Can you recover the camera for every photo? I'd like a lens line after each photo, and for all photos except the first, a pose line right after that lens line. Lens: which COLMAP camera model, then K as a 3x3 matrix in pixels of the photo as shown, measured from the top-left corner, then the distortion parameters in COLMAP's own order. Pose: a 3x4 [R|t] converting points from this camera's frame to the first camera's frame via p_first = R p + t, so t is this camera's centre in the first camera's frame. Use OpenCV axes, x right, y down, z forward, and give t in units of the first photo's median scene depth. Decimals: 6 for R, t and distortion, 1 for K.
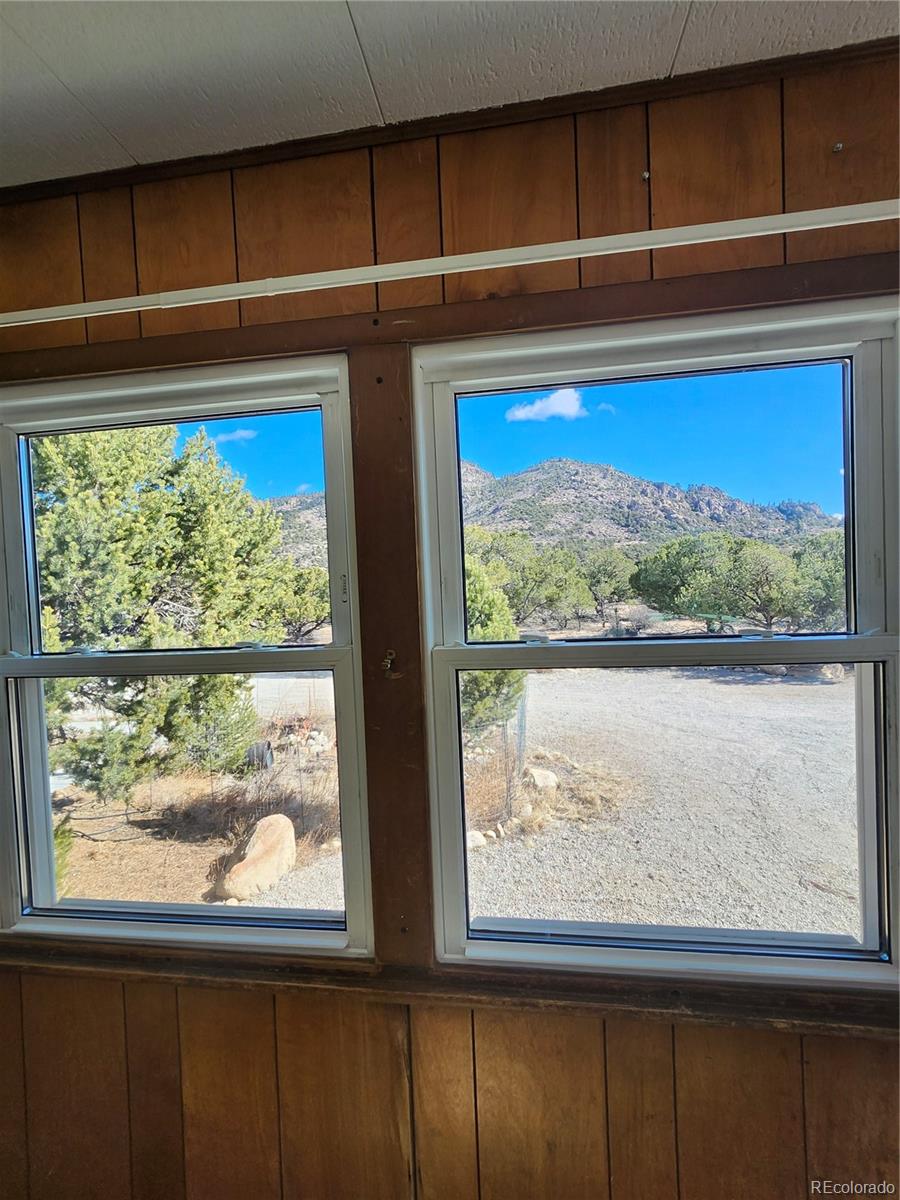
lens RADIAL K [[545.4, 0, 448.4], [0, 545.4, 596.7], [0, 0, 1]] dist [0.004955, 0.000838]
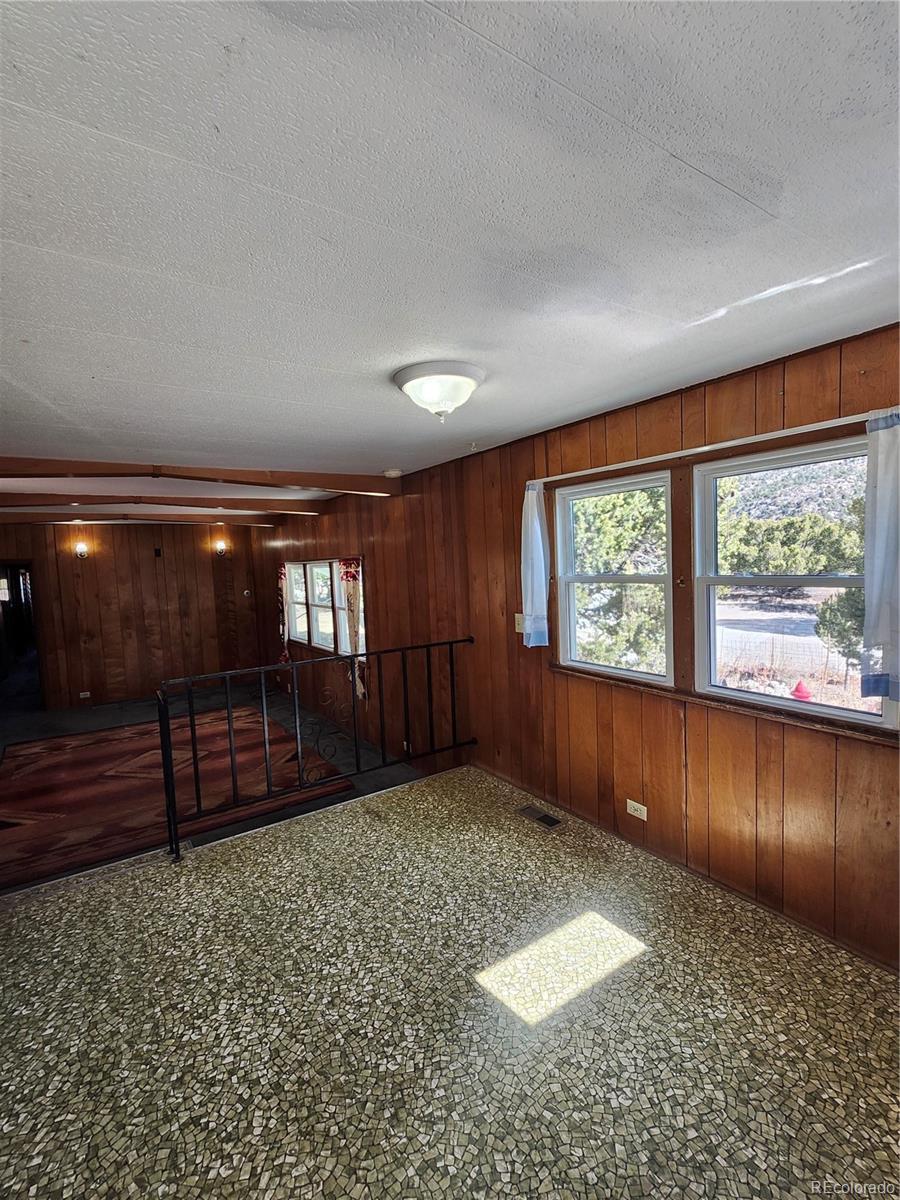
lens RADIAL K [[545.4, 0, 448.4], [0, 545.4, 596.7], [0, 0, 1]] dist [0.004955, 0.000838]
pose [[0.671050, 0.064537, -0.738598, 0.194756], [0.002392, 0.996011, 0.089202, -0.008585], [0.741408, -0.061625, 0.668219, -0.293687]]
